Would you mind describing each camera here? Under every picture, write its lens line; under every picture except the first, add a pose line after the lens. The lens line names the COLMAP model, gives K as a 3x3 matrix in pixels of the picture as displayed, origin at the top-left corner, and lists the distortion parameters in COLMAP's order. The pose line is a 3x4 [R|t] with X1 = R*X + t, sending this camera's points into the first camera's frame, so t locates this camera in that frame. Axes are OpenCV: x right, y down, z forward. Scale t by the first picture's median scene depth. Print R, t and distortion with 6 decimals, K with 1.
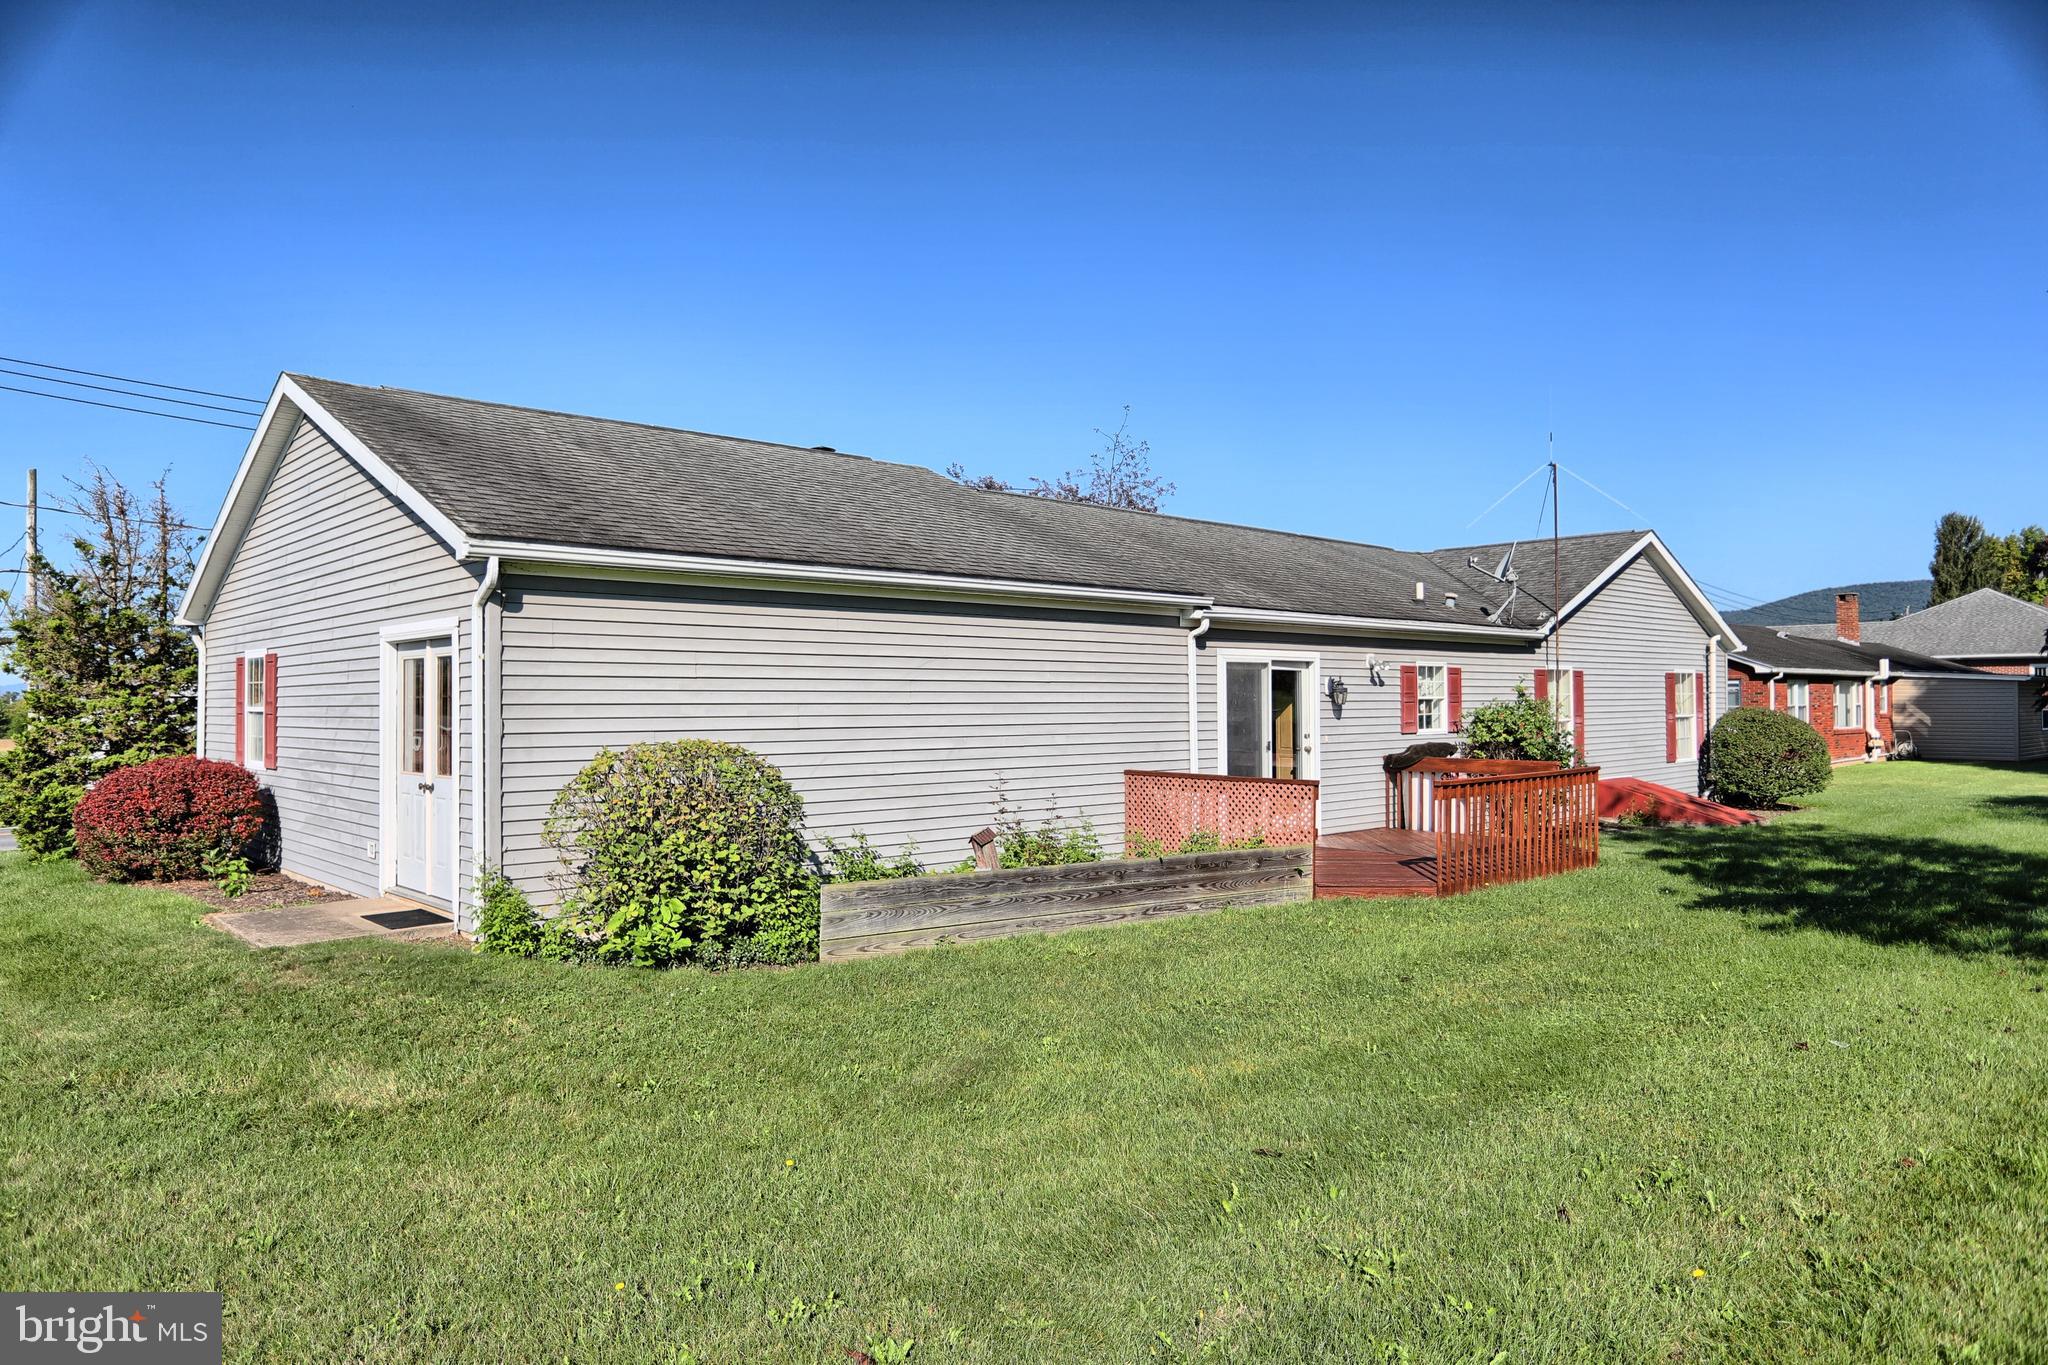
lens RADIAL K [[1330.0, 0, 1035.2], [0, 1330.0, 676.4], [0, 0, 1]] dist [-0.008075, 0.003195]
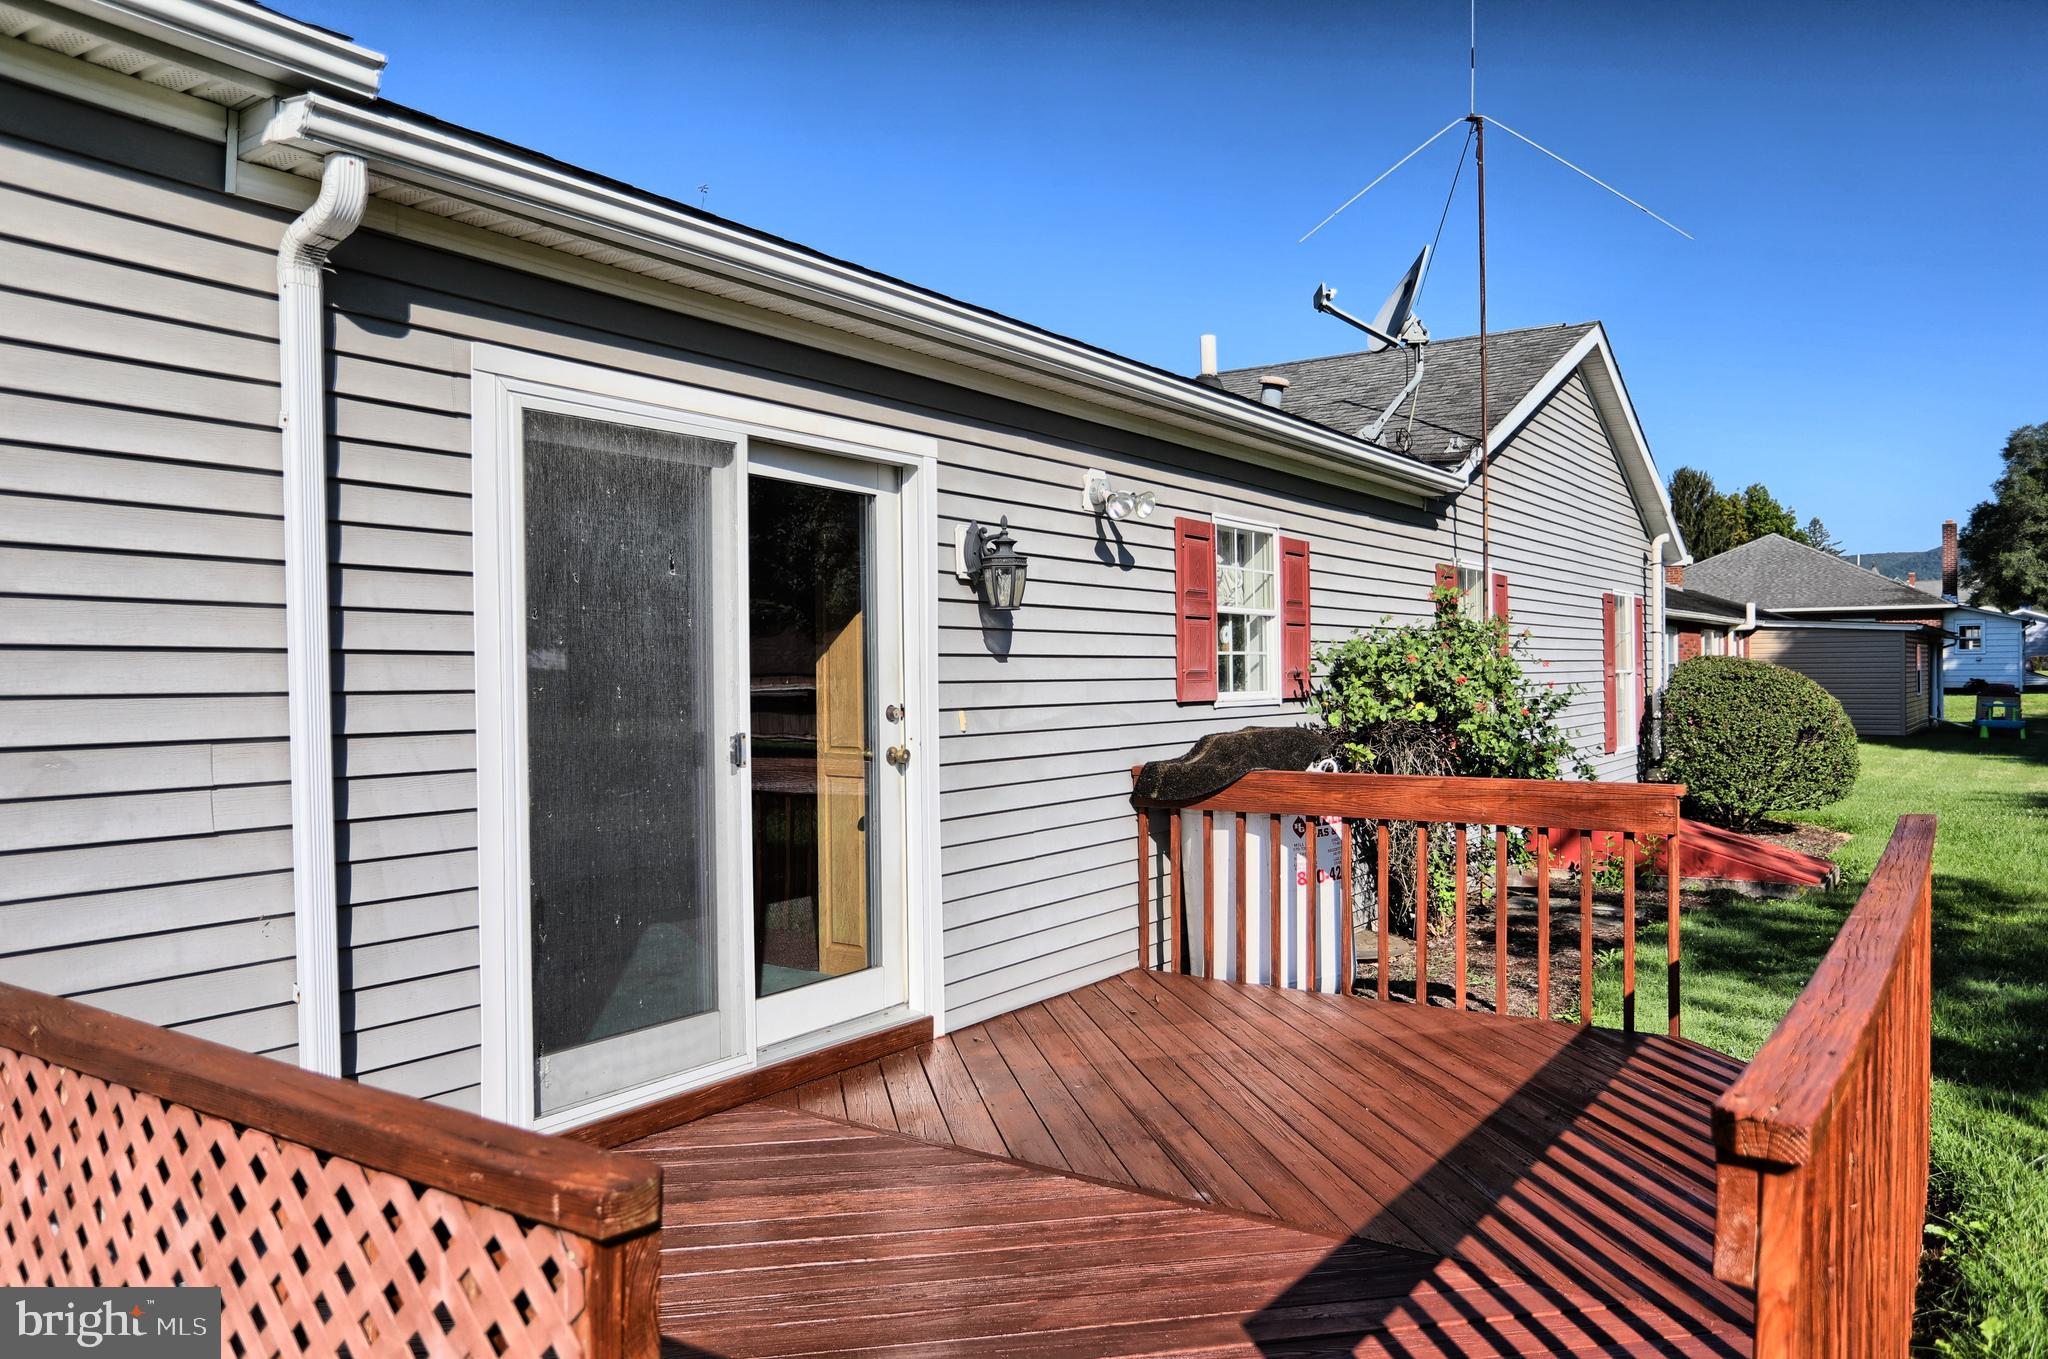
lens RADIAL K [[1397.0, 0, 1027.8], [0, 1397.0, 685.4], [0, 0, 1]] dist [0.000525, 0.000124]
pose [[0.978232, -0.006734, 0.207406, 0.153035], [0.001607, 0.999689, 0.024880, 0.027884], [-0.207509, -0.024005, 0.977938, 0.622507]]
